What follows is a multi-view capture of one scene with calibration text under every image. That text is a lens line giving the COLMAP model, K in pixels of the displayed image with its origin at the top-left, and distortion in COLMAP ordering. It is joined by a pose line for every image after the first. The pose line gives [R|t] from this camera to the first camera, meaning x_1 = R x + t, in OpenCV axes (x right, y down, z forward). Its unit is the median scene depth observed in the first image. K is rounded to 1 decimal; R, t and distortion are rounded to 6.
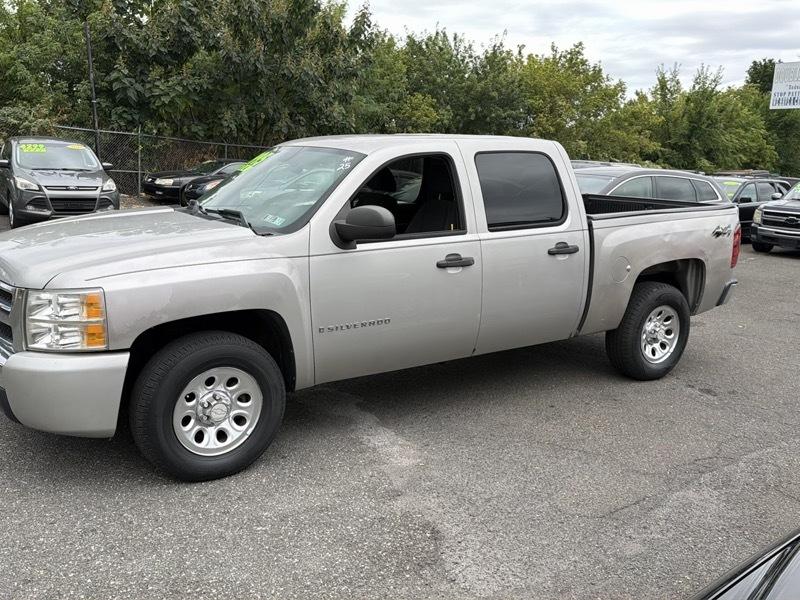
lens RADIAL K [[699.5, 0, 399.5], [0, 699.5, 305.0], [0, 0, 1]] dist [0.153908, -0.293105]
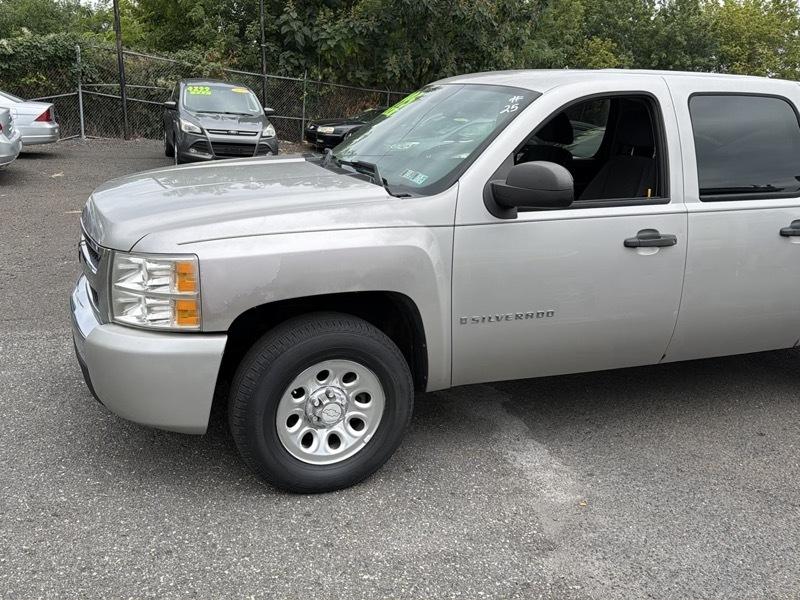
lens RADIAL K [[699.5, 0, 399.5], [0, 699.5, 305.0], [0, 0, 1]] dist [0.153908, -0.293105]
pose [[0.974599, 0.078574, -0.209719, -0.012815], [-0.064759, 0.995303, 0.071957, -0.023327], [0.214388, -0.056549, 0.975110, 0.155201]]
